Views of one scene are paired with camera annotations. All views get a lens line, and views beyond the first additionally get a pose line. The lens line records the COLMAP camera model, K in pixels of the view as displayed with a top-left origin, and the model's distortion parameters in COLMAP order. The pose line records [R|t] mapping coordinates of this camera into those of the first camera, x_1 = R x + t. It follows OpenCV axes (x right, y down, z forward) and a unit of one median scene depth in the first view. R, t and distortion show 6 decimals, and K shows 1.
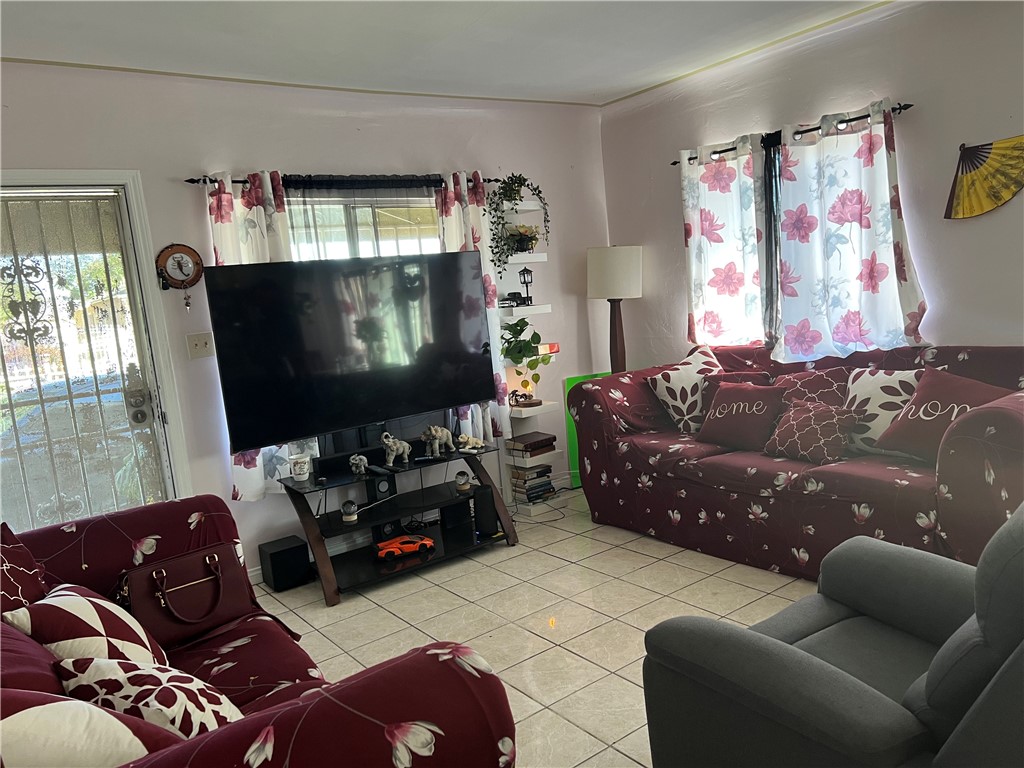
lens RADIAL K [[767.9, 0, 507.7], [0, 767.9, 384.8], [0, 0, 1]] dist [0.015060, 0.003837]
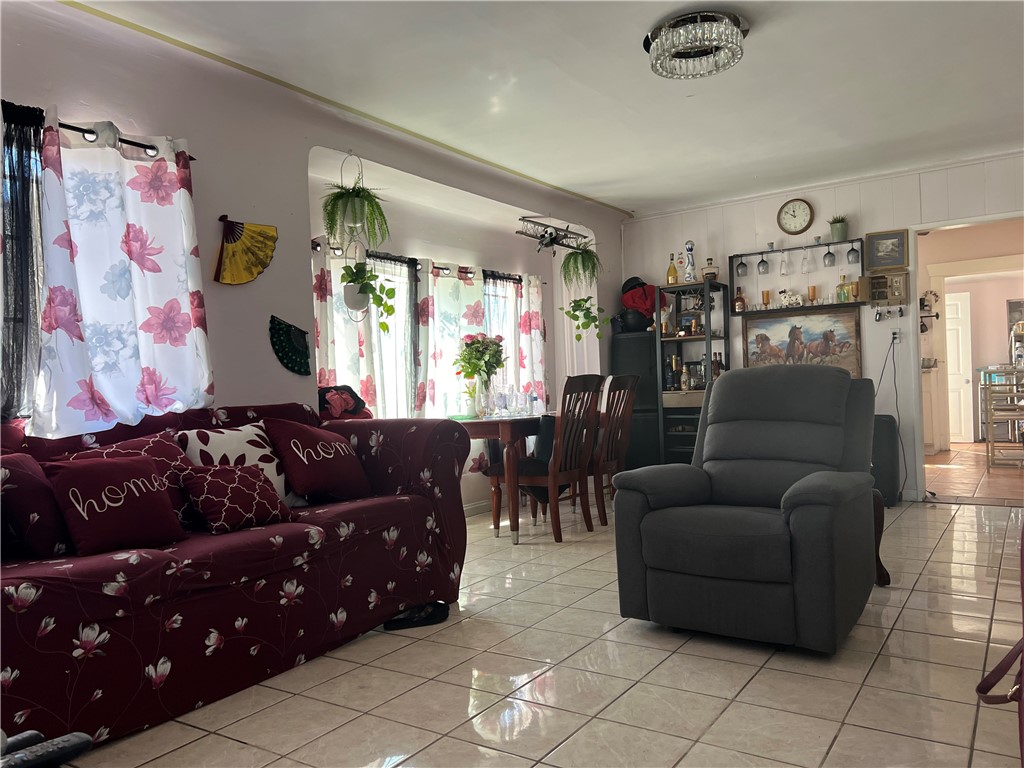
lens RADIAL K [[767.9, 0, 507.5], [0, 767.9, 388.0], [0, 0, 1]] dist [0.015060, 0.003837]
pose [[-0.322715, 0.110157, 0.940064, -0.494118], [0.197203, 0.979233, -0.047049, 0.045035], [-0.925725, 0.170199, -0.337736, 1.022581]]
